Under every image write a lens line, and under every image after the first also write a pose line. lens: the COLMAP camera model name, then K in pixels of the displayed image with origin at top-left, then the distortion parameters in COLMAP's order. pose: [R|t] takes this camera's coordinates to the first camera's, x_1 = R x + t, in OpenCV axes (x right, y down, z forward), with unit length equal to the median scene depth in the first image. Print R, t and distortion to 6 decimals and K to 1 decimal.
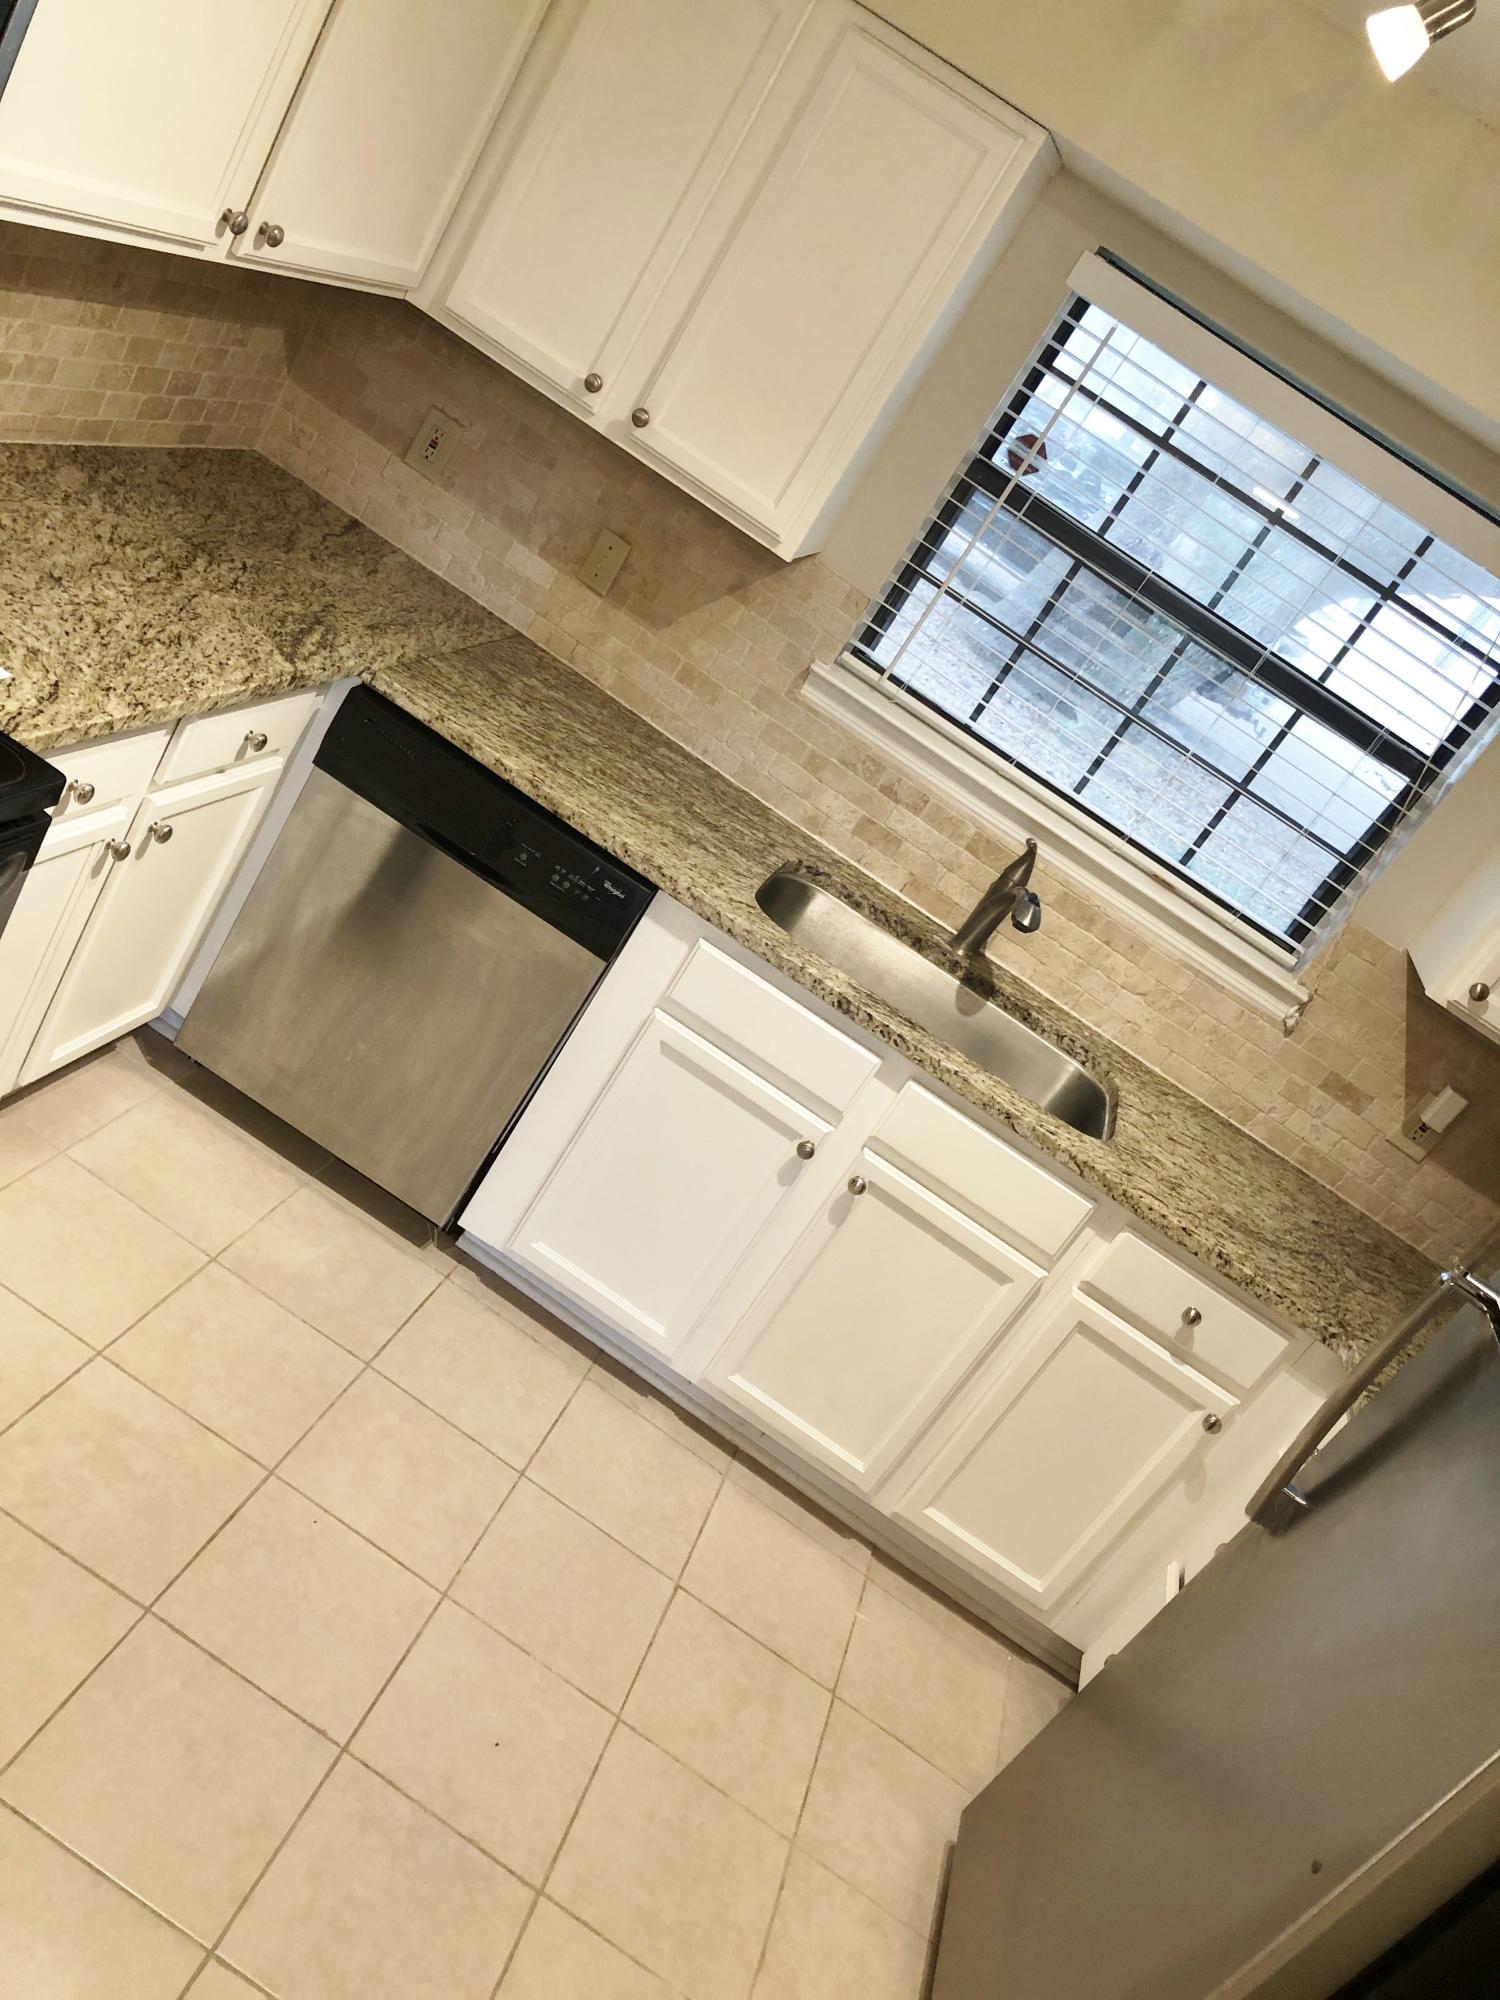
lens RADIAL K [[1627.8, 0, 743.7], [0, 1627.8, 980.8], [0, 0, 1]] dist [0.111560, -0.324608]
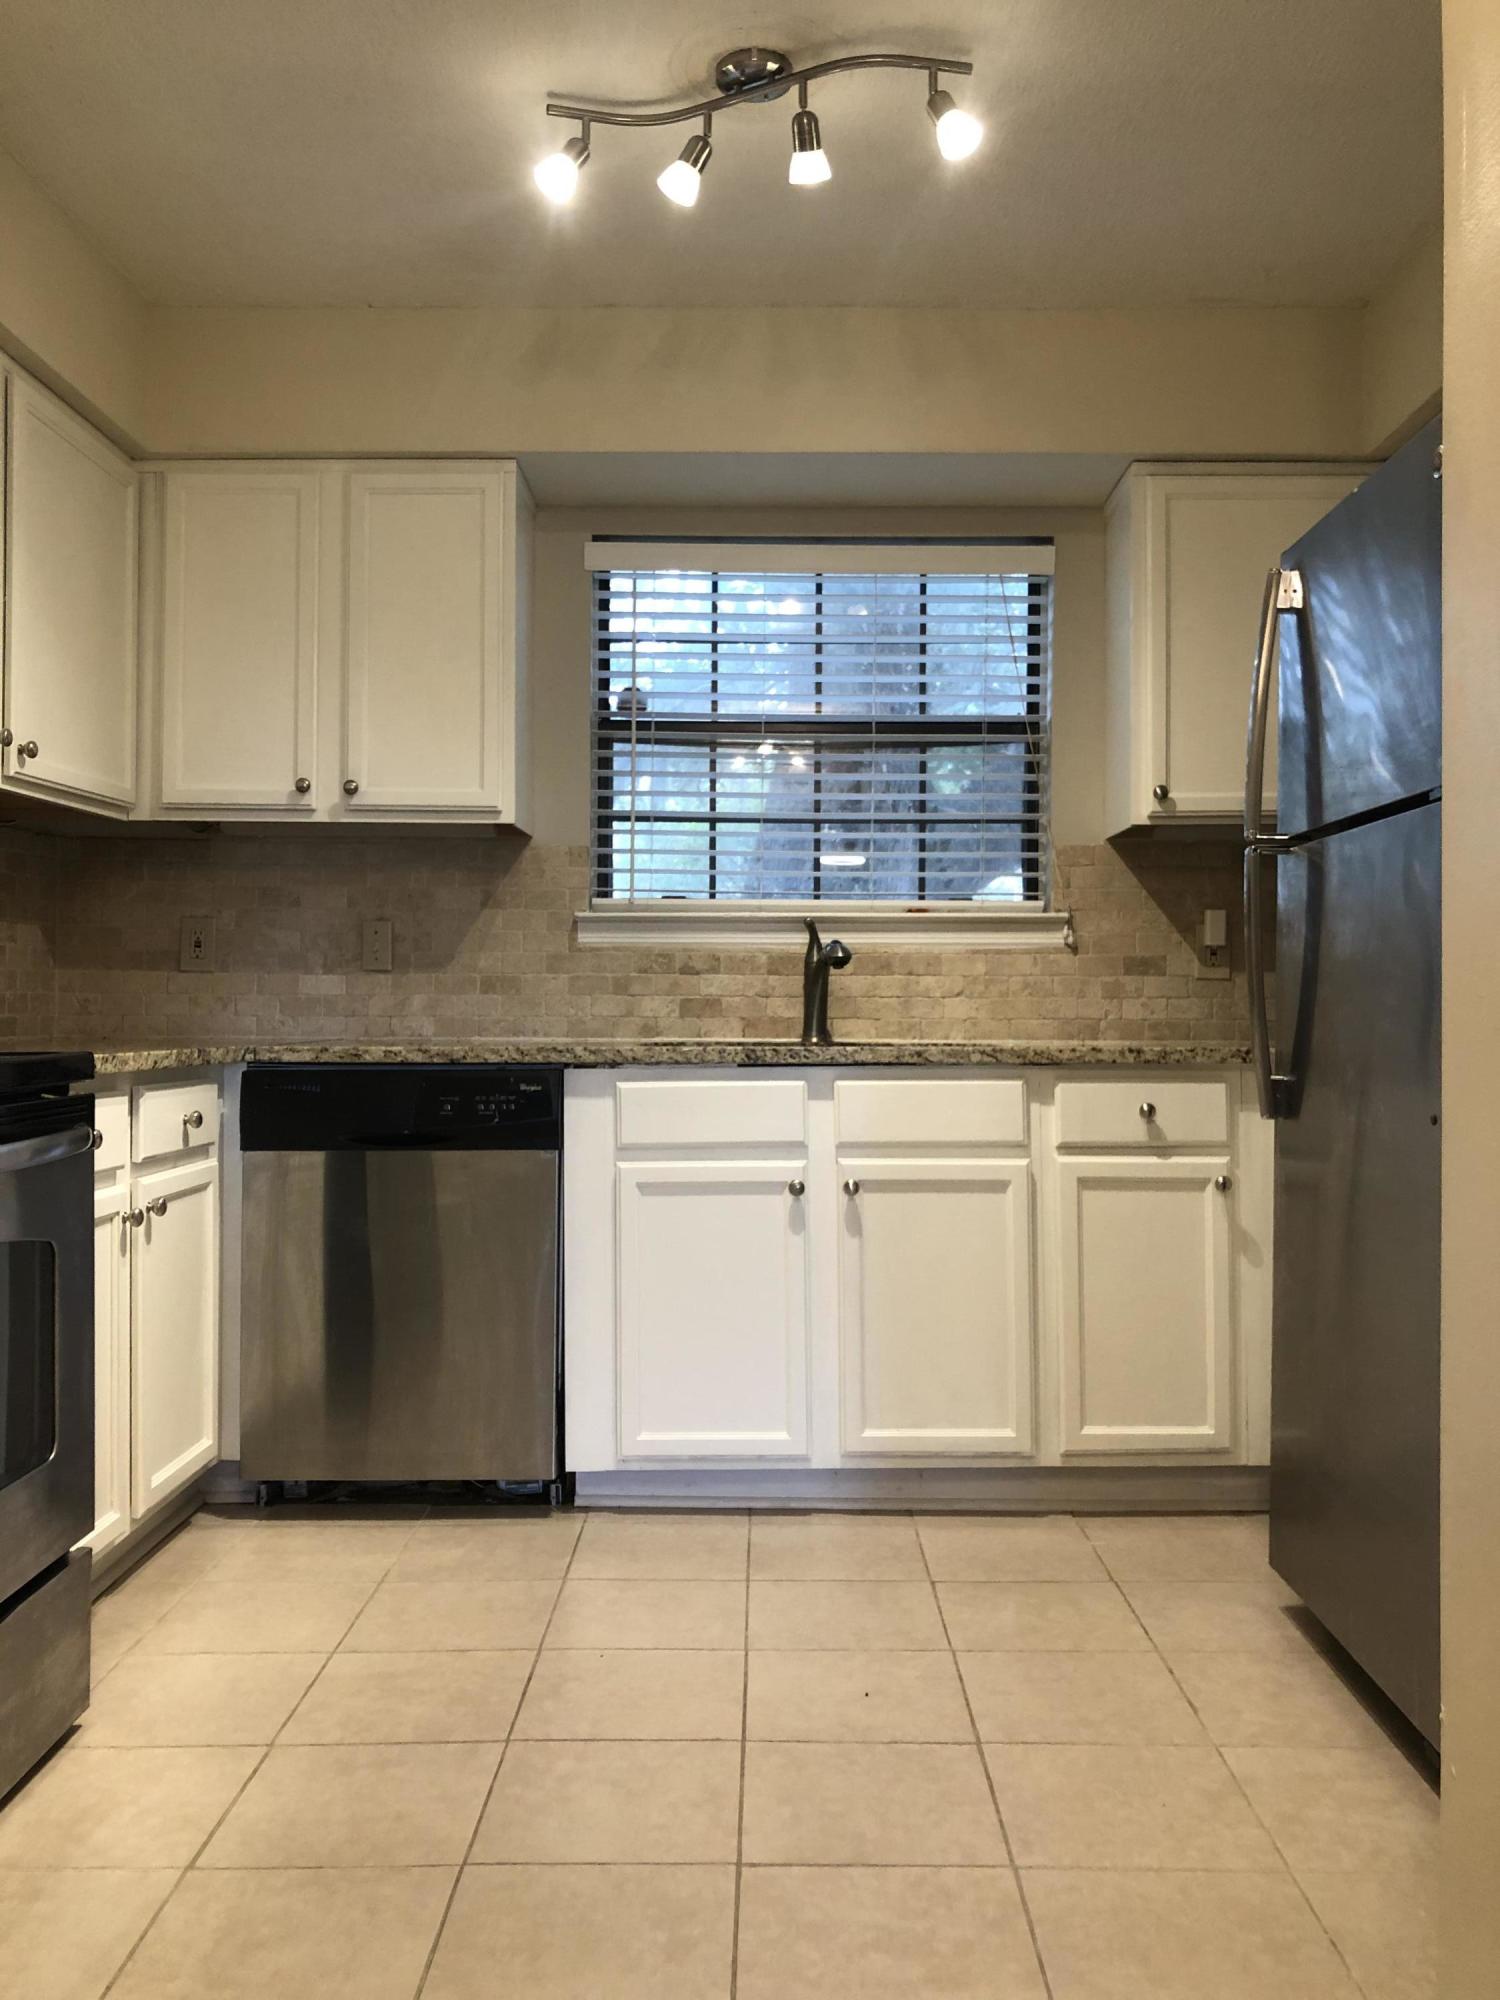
lens RADIAL K [[1638.9, 0, 750.0], [0, 1638.9, 1000.0], [0, 0, 1]] dist [0.136934, -0.466936]
pose [[0.827537, -0.507498, 0.240060, -0.183903], [0.560484, 0.771399, -0.301334, 0.308658], [-0.032256, 0.383914, 0.922805, -0.093341]]
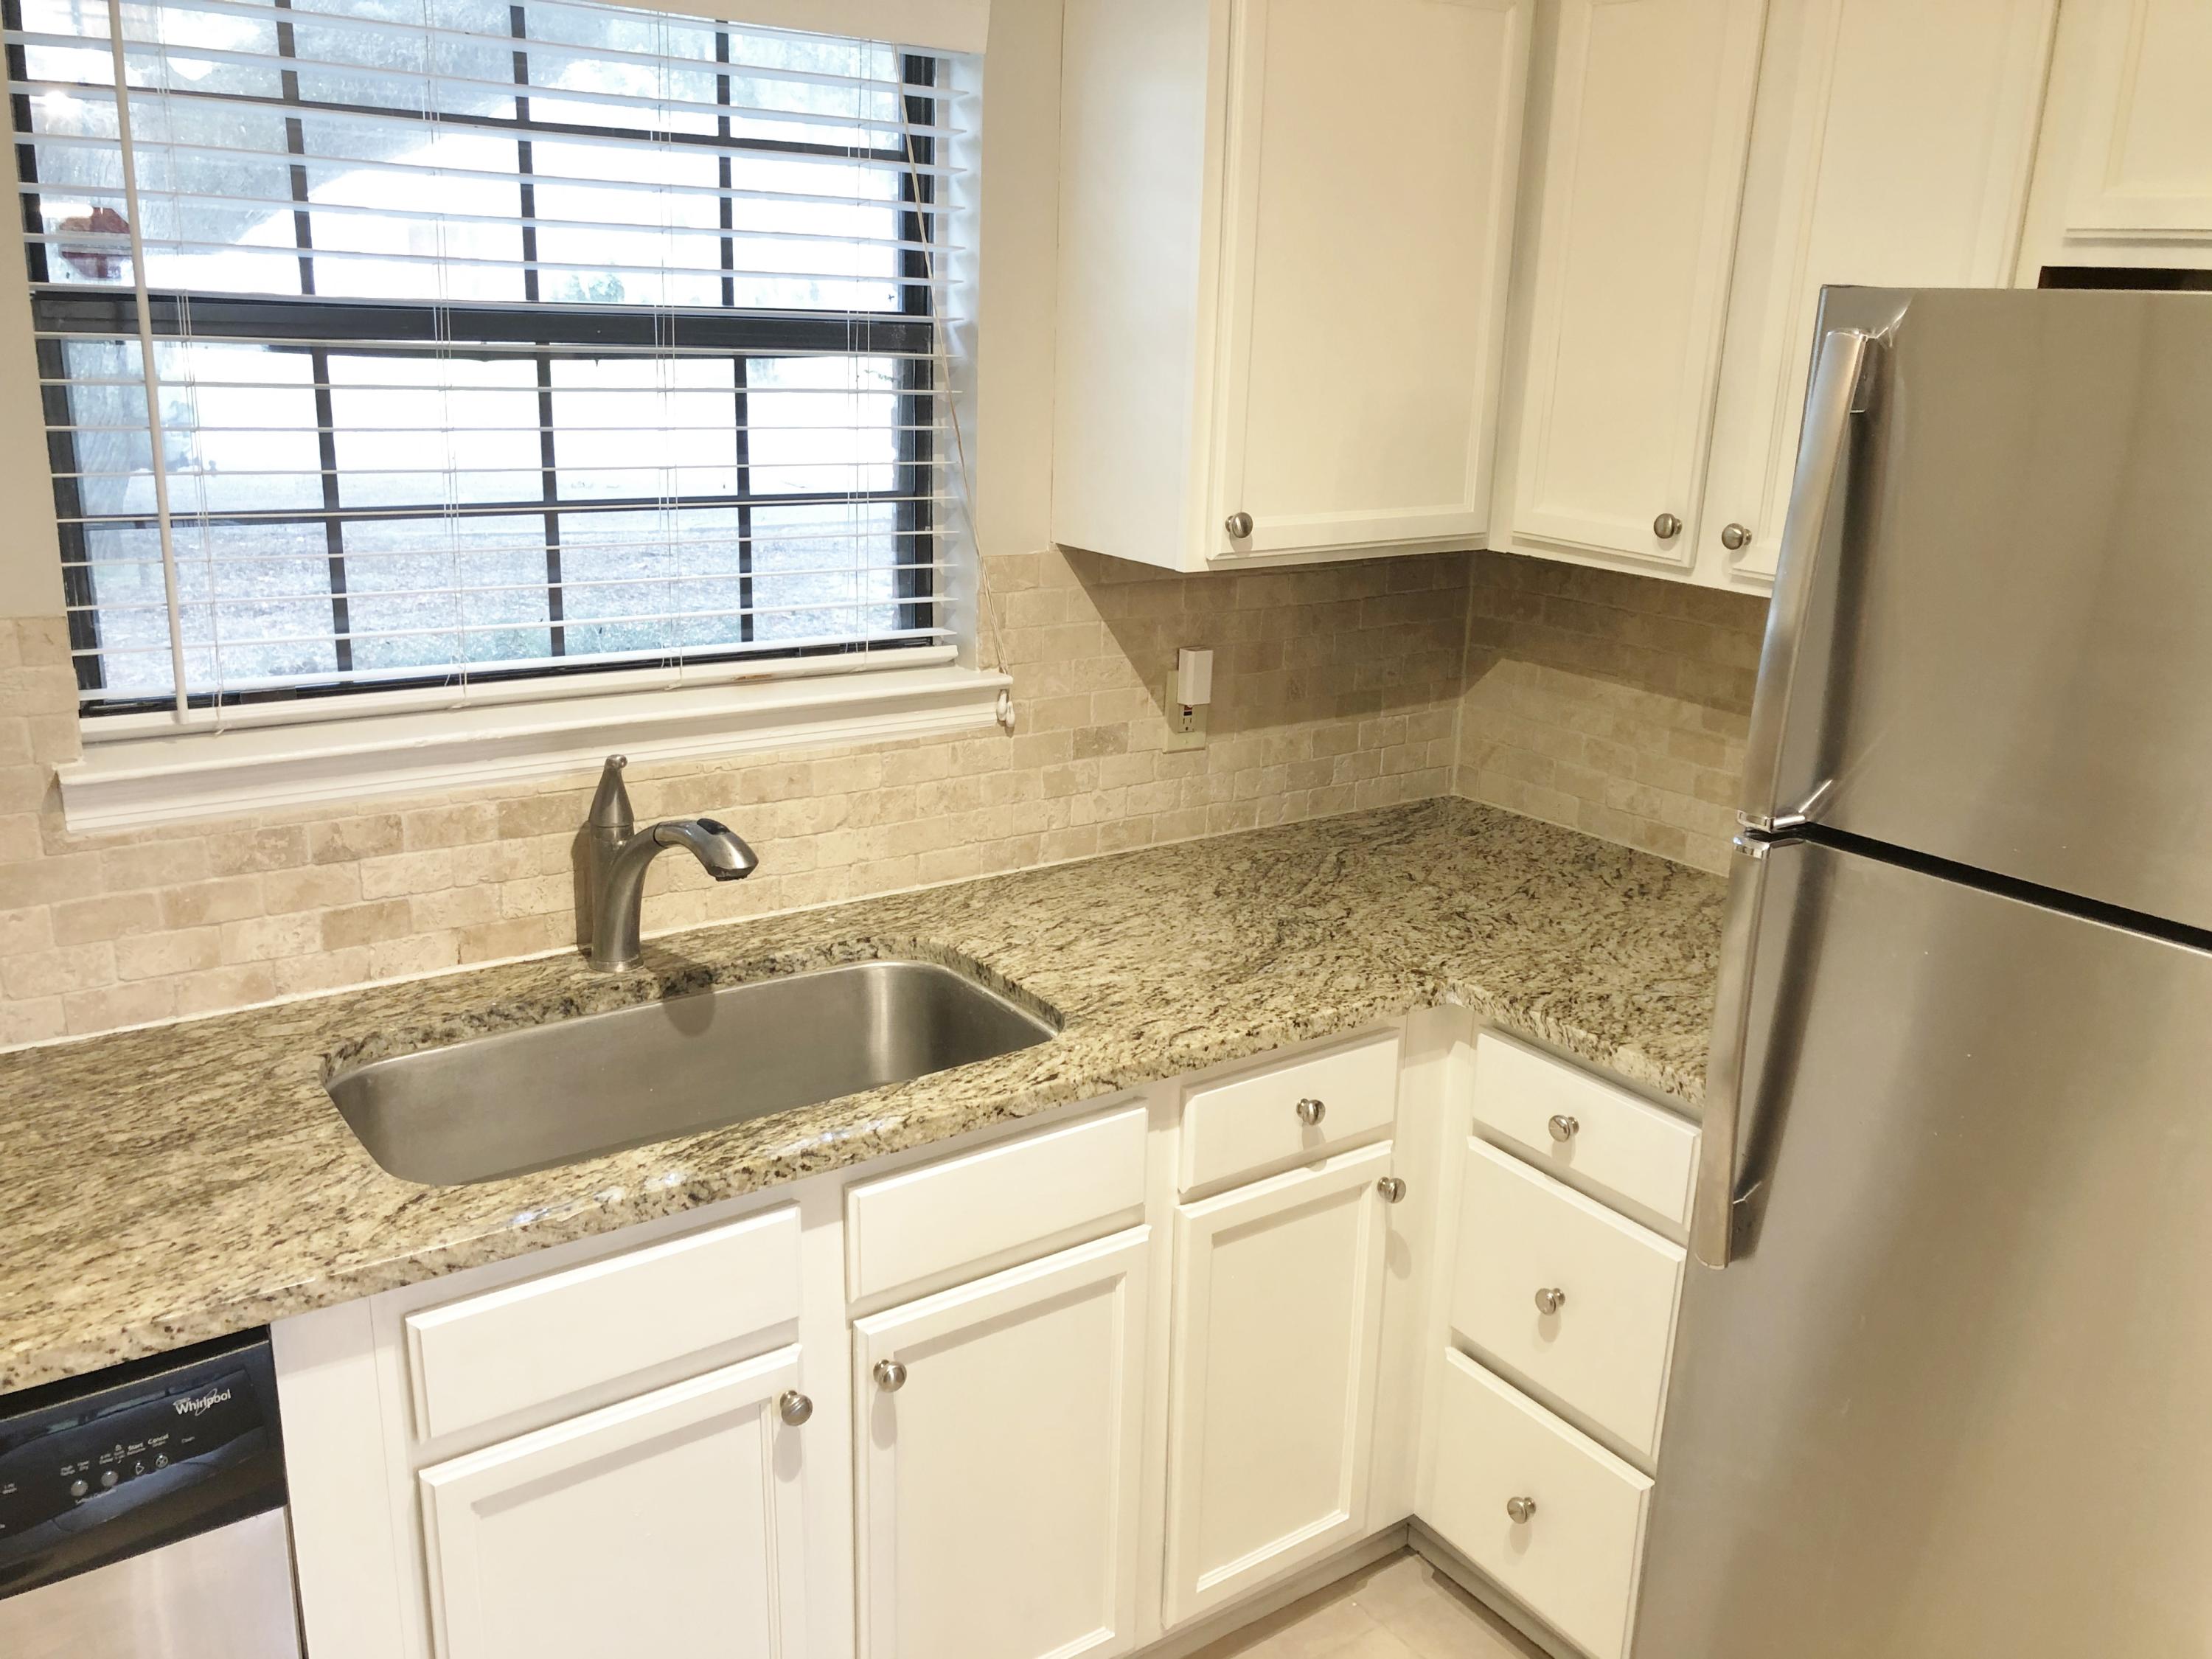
lens RADIAL K [[1798.0, 0, 1094.3], [0, 1798.0, 815.6], [0, 0, 1]] dist [0.070658, -0.110613]
pose [[0.544463, -0.661512, 0.515715, -0.091151], [0.607821, 0.734855, 0.300902, -0.169064], [-0.578026, 0.149633, 0.802182, 0.367824]]
